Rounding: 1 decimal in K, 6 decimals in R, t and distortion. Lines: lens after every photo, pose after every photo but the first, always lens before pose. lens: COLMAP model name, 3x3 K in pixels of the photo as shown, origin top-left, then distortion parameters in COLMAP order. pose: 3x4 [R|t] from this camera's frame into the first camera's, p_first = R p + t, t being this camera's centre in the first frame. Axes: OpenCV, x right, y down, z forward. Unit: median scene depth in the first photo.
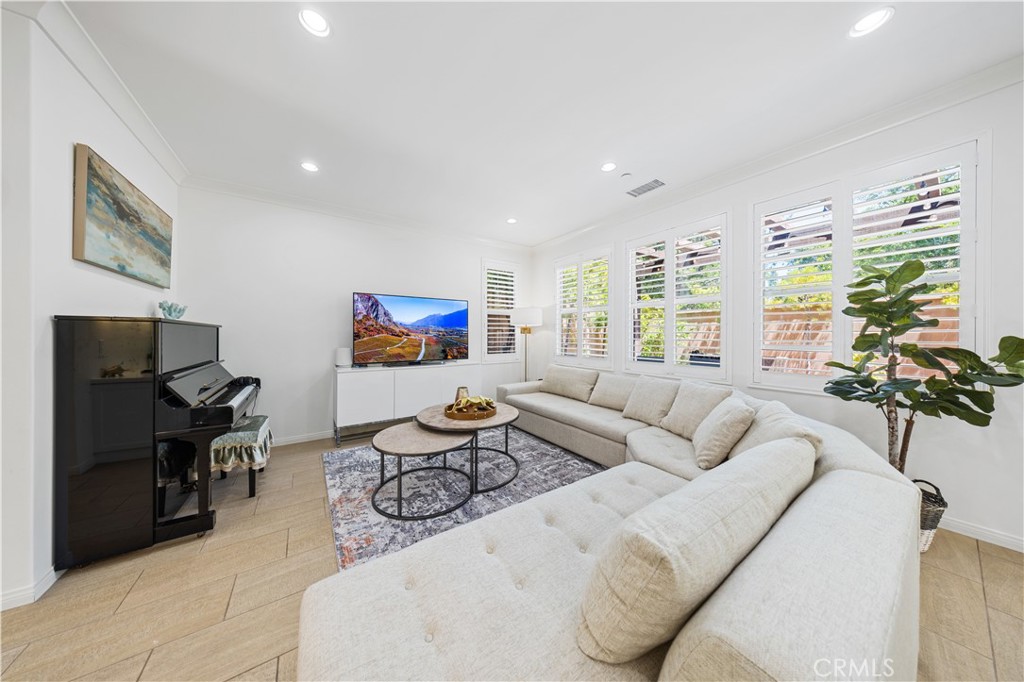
lens RADIAL K [[298.7, 0, 517.7], [0, 298.7, 336.8], [0, 0, 1]] dist [-0.011618, -0.000130]
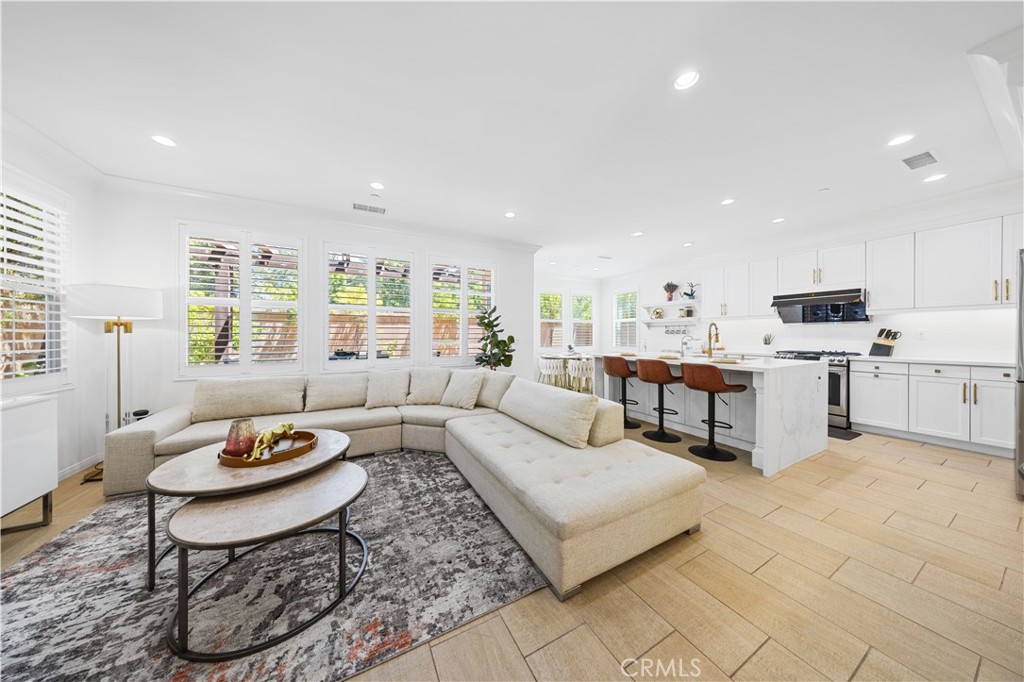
lens RADIAL K [[298.7, 0, 503.2], [0, 298.7, 338.4], [0, 0, 1]] dist [-0.011618, -0.000130]
pose [[0.129439, -0.011166, 0.991525, -0.883413], [0.001987, 0.999938, 0.011001, -0.011003], [-0.991585, 0.000546, 0.129453, 0.450684]]
